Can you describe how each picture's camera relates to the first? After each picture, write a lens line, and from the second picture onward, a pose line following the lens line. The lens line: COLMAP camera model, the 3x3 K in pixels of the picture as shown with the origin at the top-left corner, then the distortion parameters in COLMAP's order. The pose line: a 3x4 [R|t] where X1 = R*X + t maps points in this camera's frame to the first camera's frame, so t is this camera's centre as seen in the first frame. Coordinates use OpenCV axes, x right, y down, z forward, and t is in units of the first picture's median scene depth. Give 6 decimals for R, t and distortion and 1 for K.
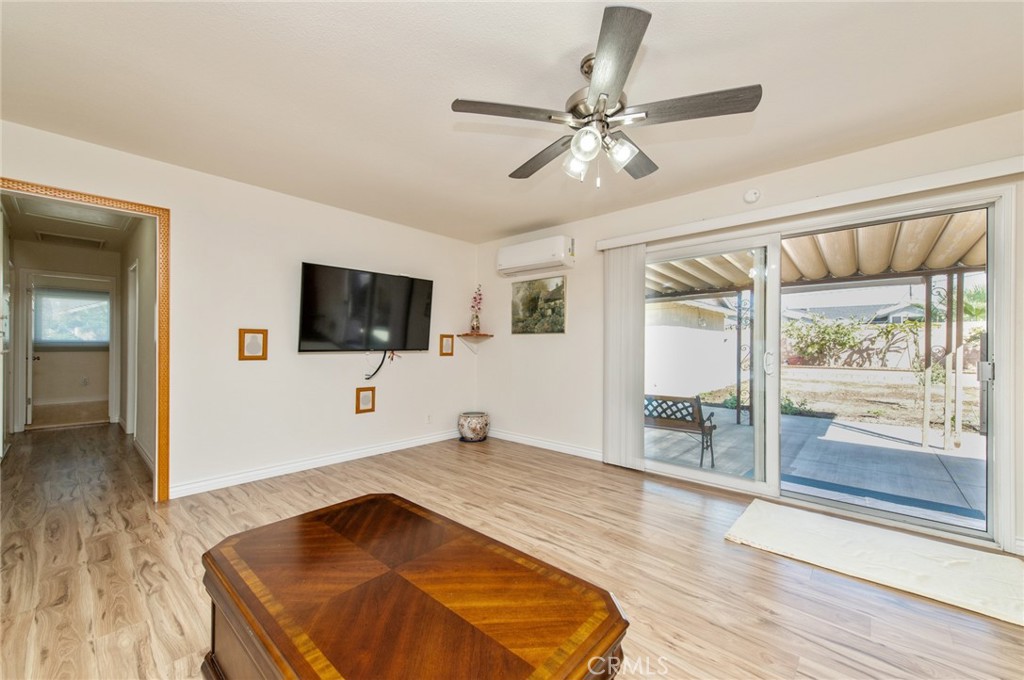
lens RADIAL K [[403.4, 0, 505.4], [0, 403.4, 343.2], [0, 0, 1]] dist [0.010176, -0.001780]
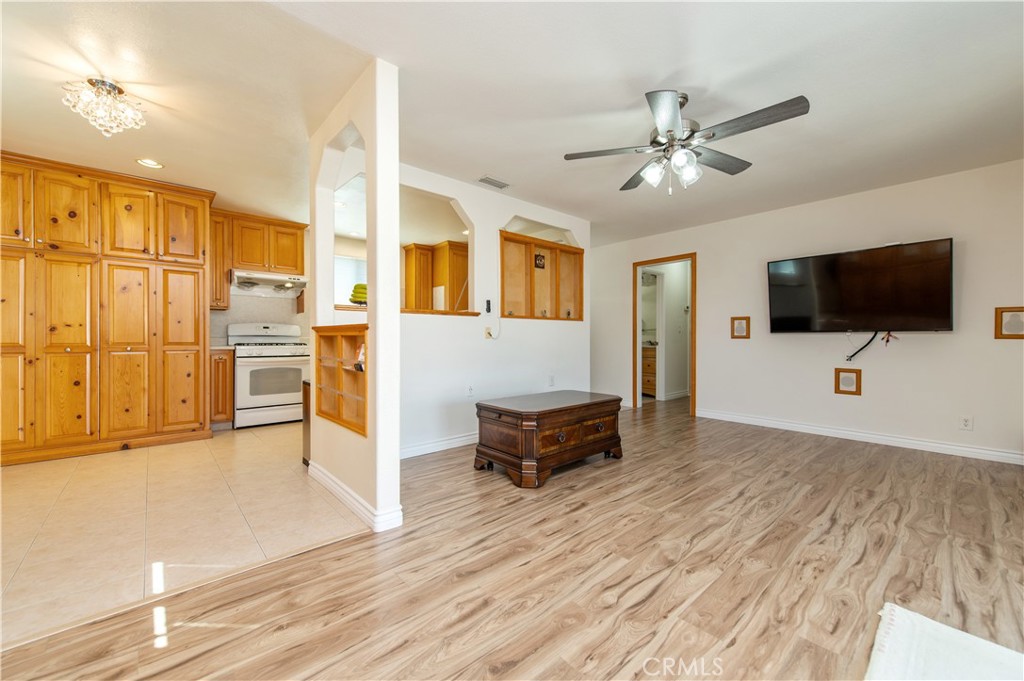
lens RADIAL K [[403.4, 0, 508.1], [0, 403.4, 338.9], [0, 0, 1]] dist [0.010176, -0.001780]
pose [[-0.121066, -0.002639, -0.992641, 0.962827], [0.001720, 0.999994, -0.002868, 0.048645], [0.992643, -0.002055, -0.121061, 0.379774]]
